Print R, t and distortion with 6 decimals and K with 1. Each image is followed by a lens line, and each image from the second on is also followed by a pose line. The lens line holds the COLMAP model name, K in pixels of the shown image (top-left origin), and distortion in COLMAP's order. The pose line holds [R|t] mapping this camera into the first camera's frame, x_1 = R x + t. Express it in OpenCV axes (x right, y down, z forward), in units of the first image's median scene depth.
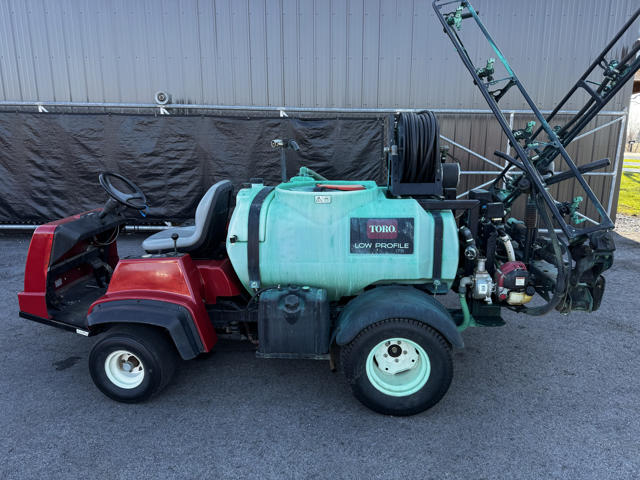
lens RADIAL K [[440.9, 0, 329.0], [0, 440.9, 248.3], [0, 0, 1]] dist [0.010349, -0.008355]
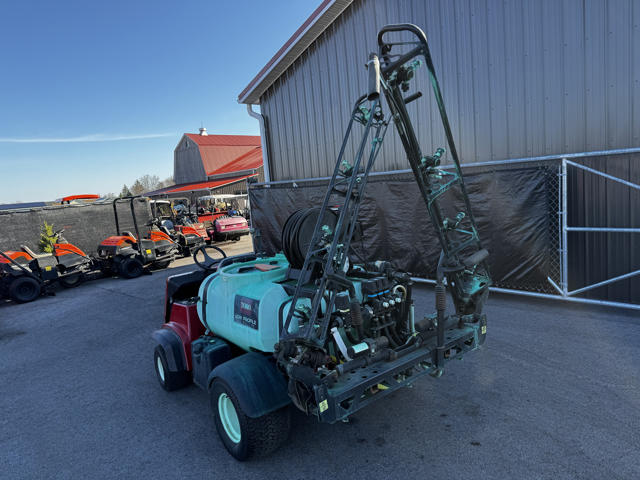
lens RADIAL K [[440.9, 0, 323.4], [0, 440.9, 241.2], [0, 0, 1]] dist [0.010349, -0.008355]
pose [[0.658531, 0.029621, -0.751970, 0.496380], [-0.085218, 0.995733, -0.035406, -0.083402], [0.747713, 0.087398, 0.658245, 0.122664]]
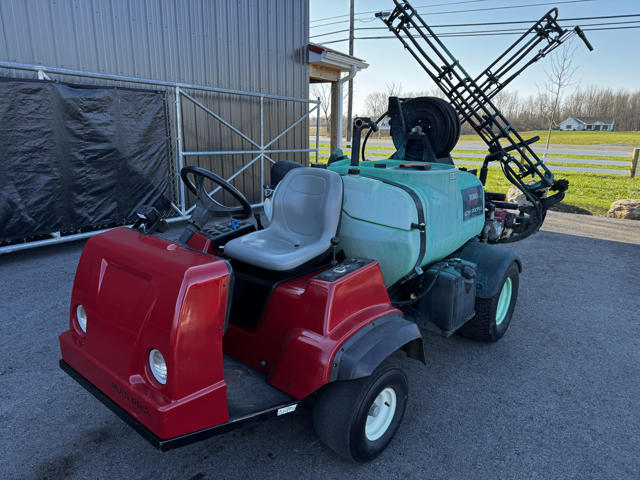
lens RADIAL K [[440.9, 0, 322.7], [0, 440.9, 241.3], [0, 0, 1]] dist [0.010349, -0.008355]
pose [[0.592545, -0.196687, 0.781156, -0.439387], [0.169582, 0.978459, 0.117730, -0.054900], [-0.787485, 0.062710, 0.613136, 0.237741]]
